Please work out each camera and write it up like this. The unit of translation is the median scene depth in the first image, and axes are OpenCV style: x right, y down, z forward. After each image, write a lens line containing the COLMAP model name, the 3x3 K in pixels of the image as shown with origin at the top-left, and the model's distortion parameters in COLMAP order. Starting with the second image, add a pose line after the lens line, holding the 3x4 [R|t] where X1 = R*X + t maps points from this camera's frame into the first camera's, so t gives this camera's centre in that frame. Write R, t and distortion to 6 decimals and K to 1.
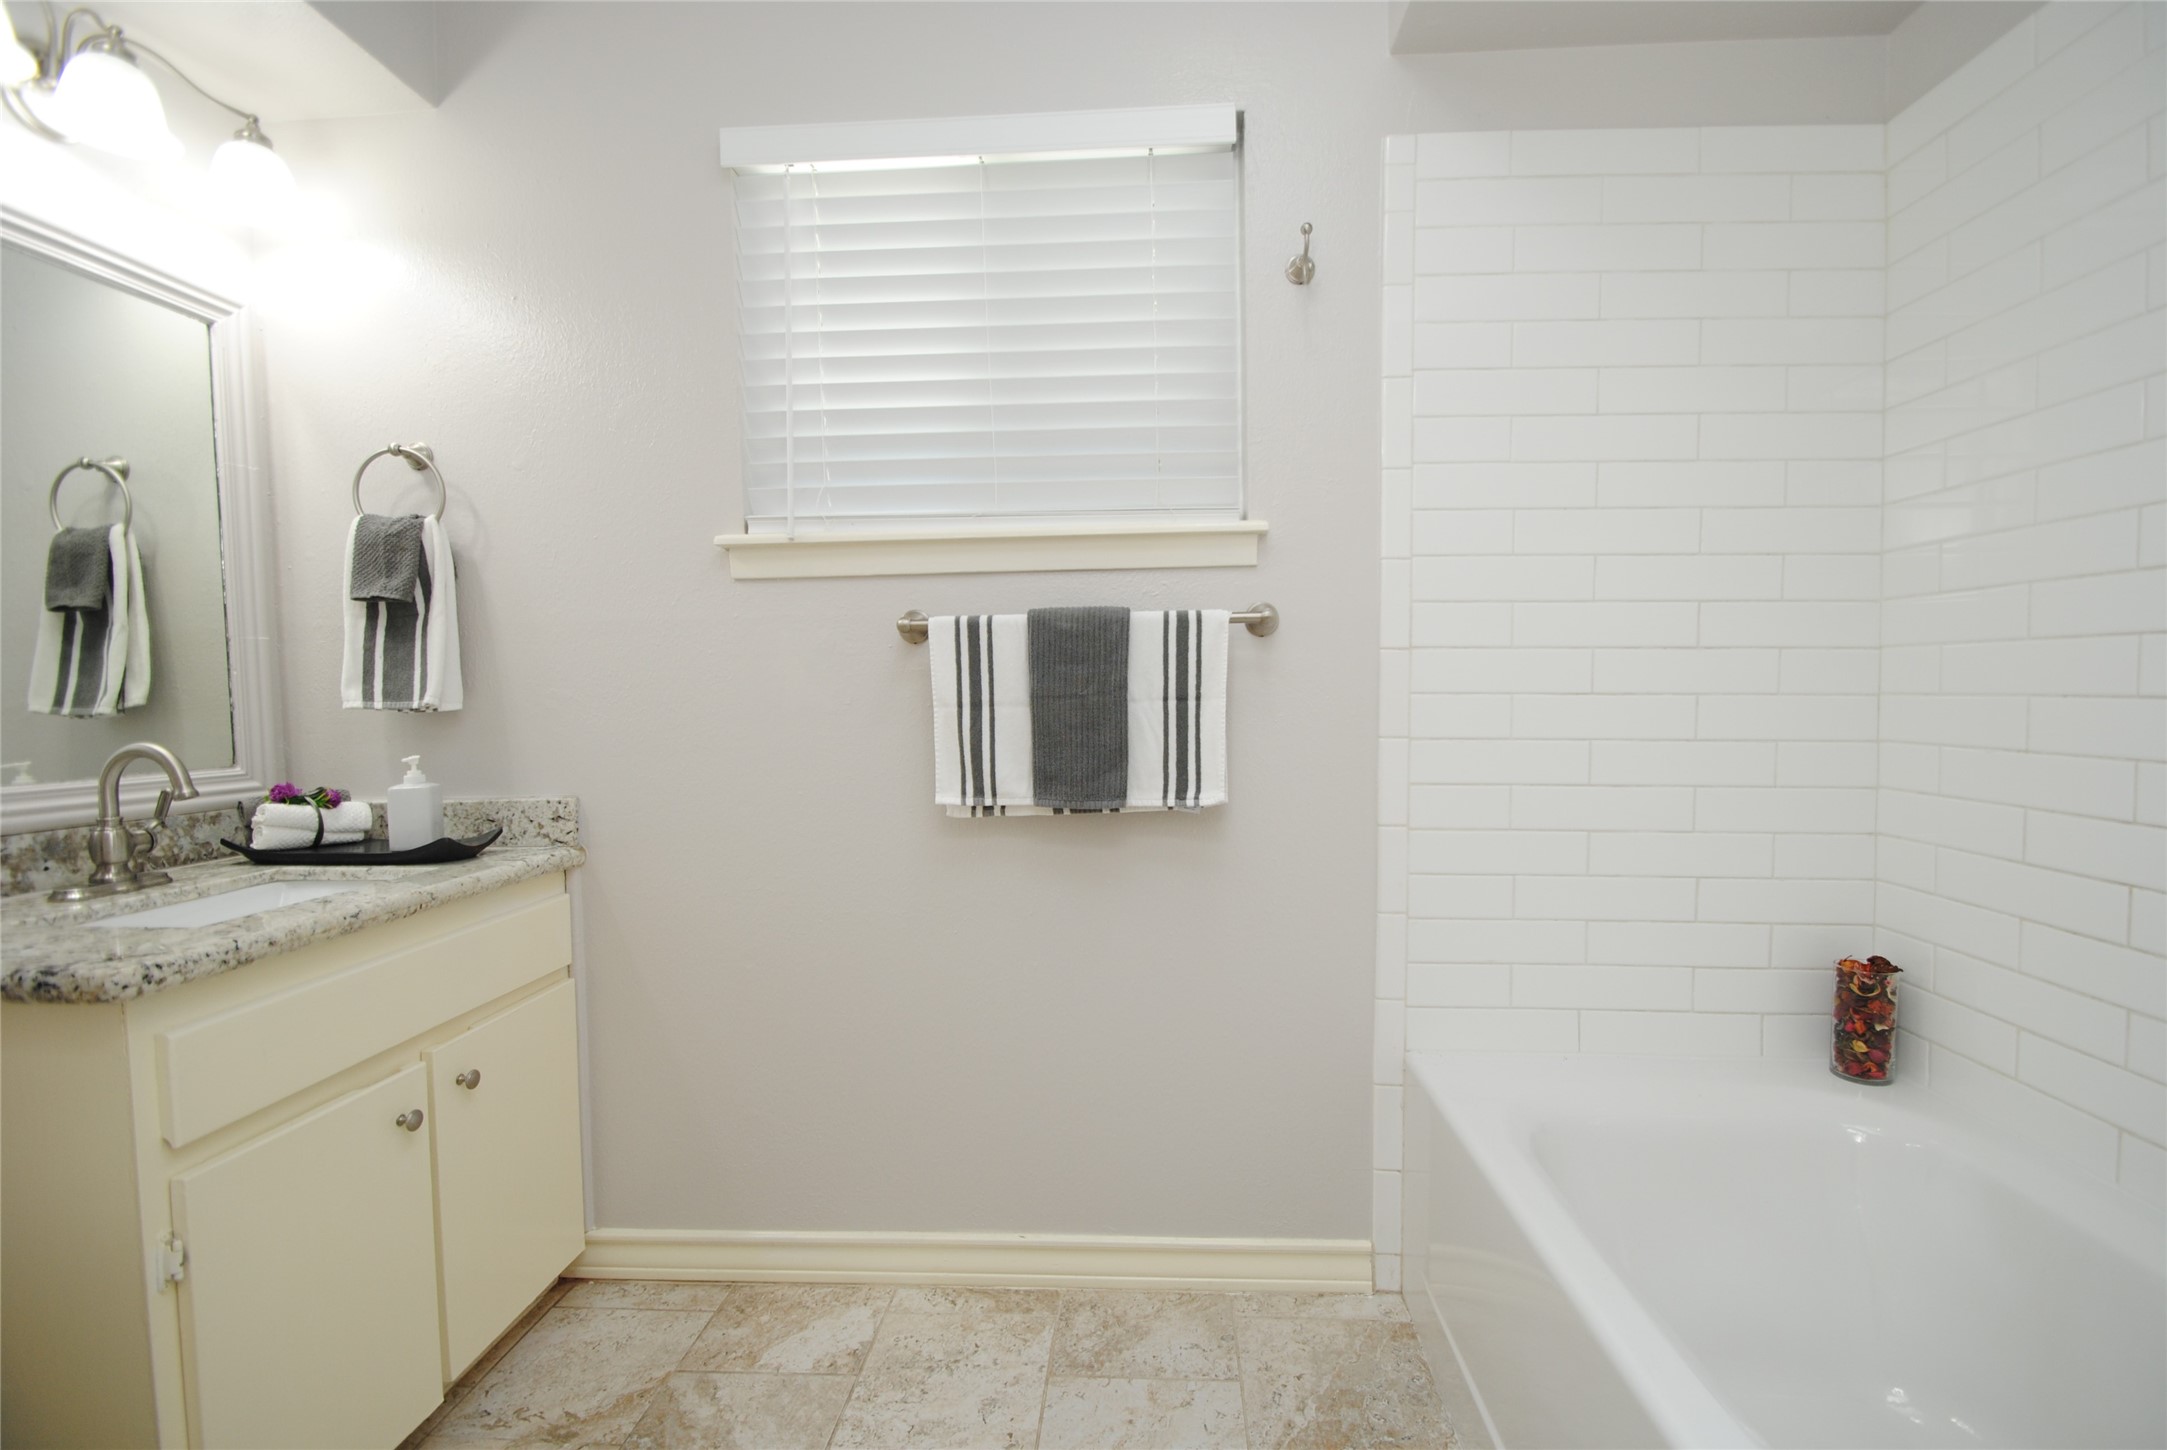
lens RADIAL K [[947.3, 0, 1101.9], [0, 947.3, 734.1], [0, 0, 1]] dist [0.015923, -0.017346]
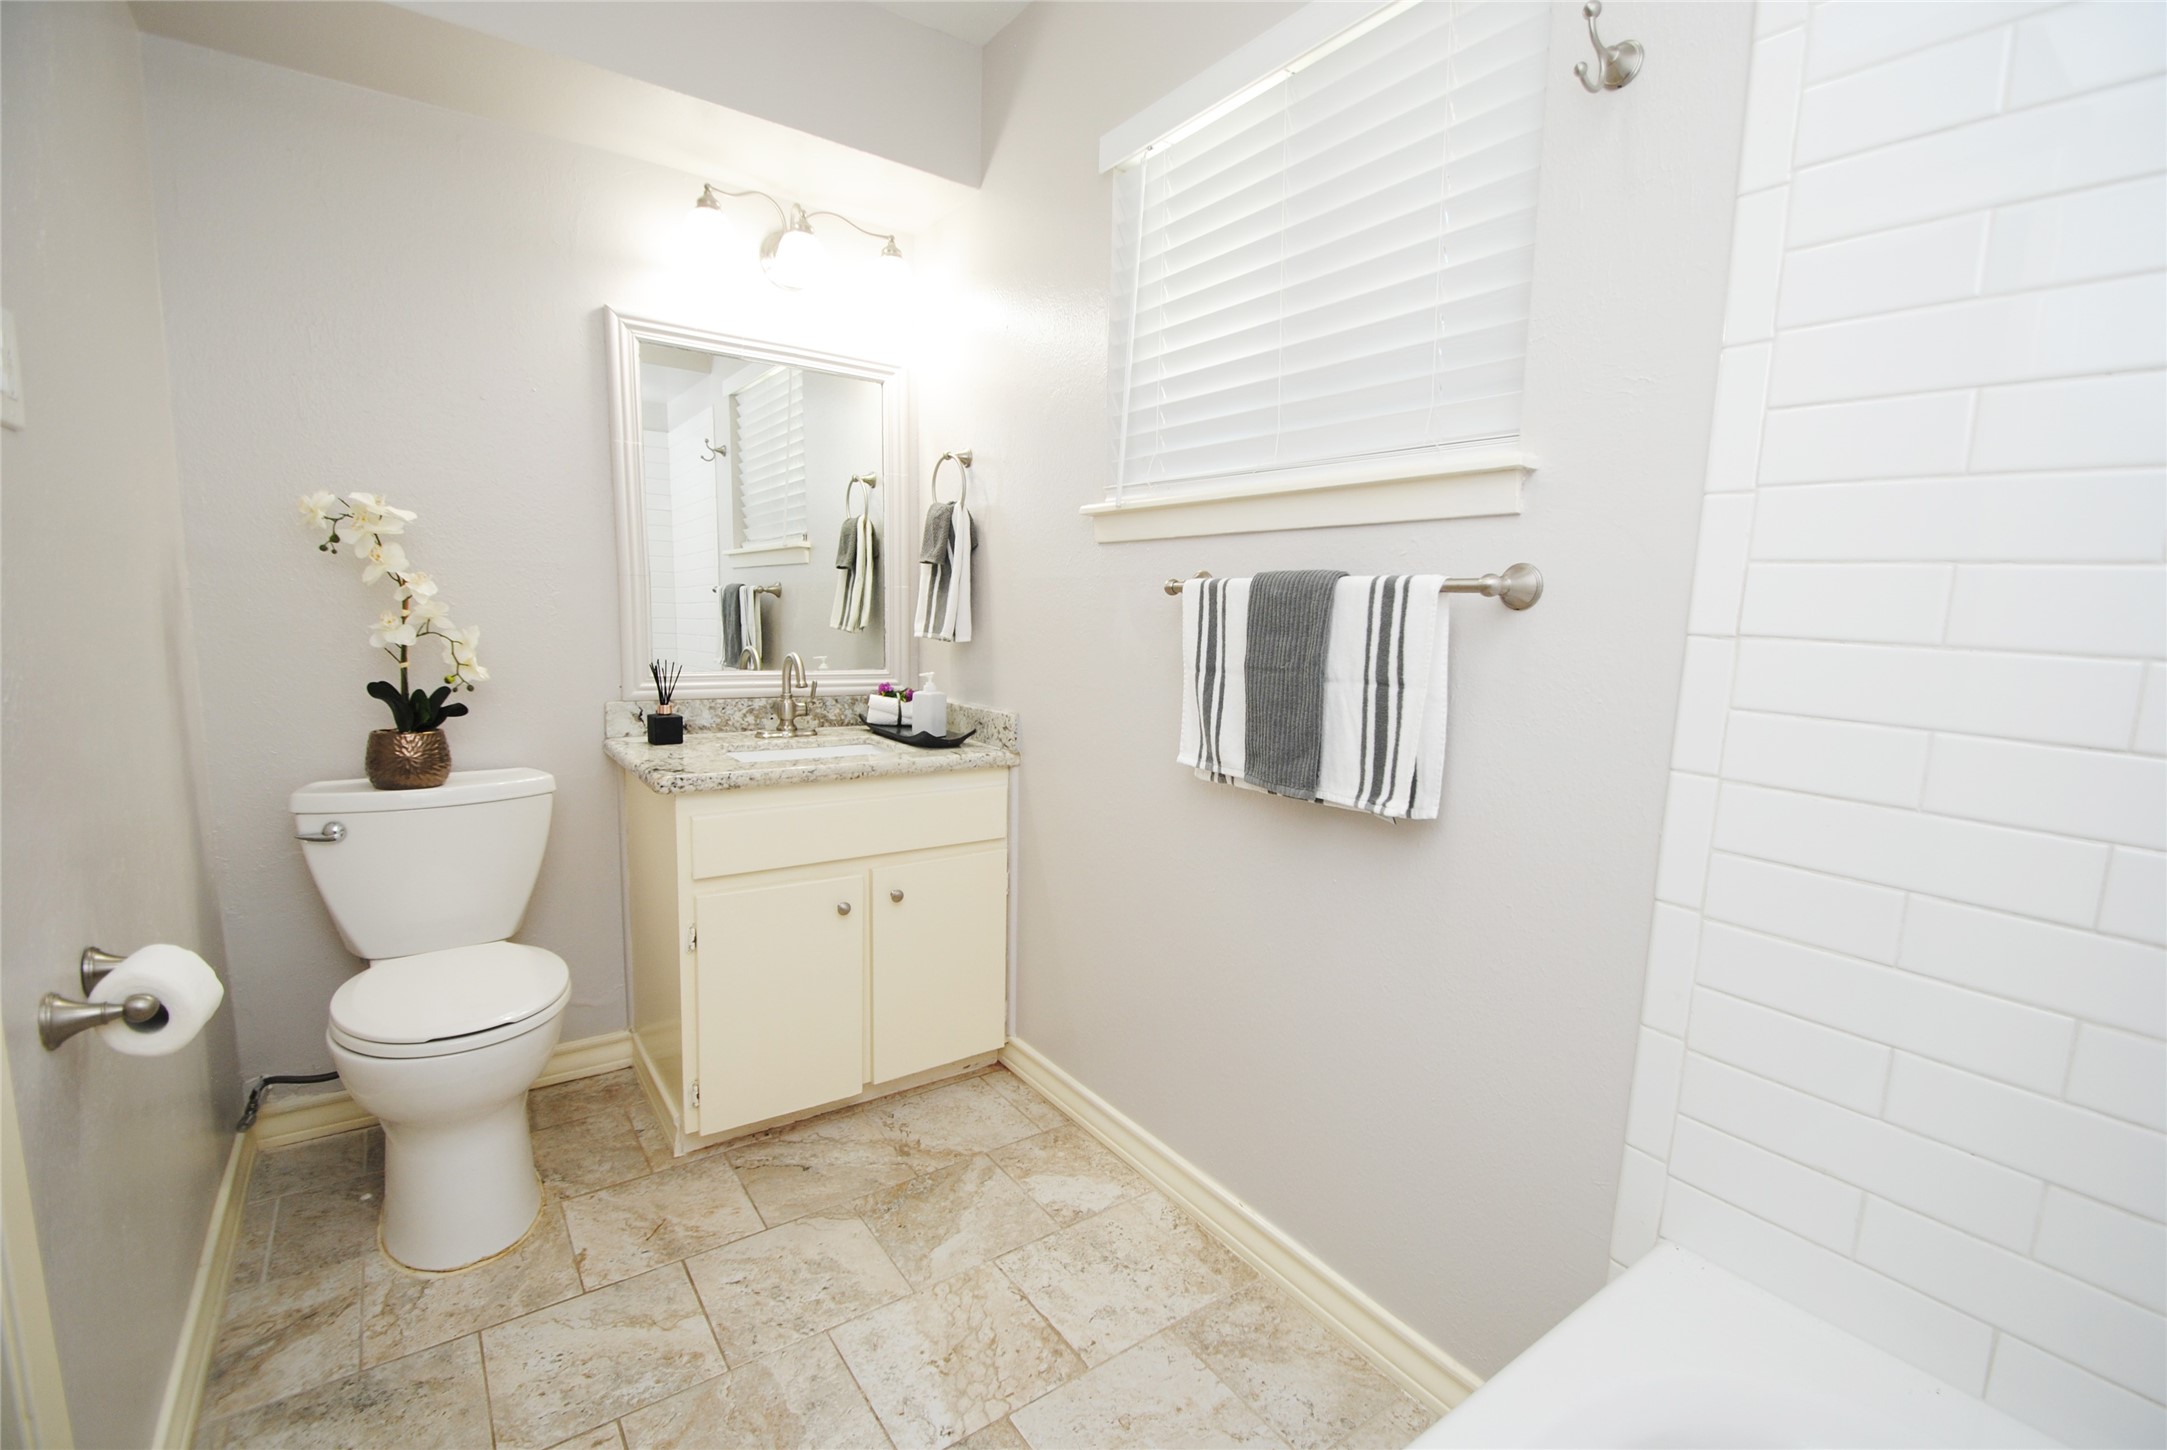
lens RADIAL K [[947.3, 0, 1101.9], [0, 947.3, 734.1], [0, 0, 1]] dist [0.015923, -0.017346]
pose [[0.627290, 0.135836, -0.766848, 0.567072], [-0.072920, 0.990590, 0.115819, -0.071017], [0.775364, -0.016734, 0.631293, 0.287958]]
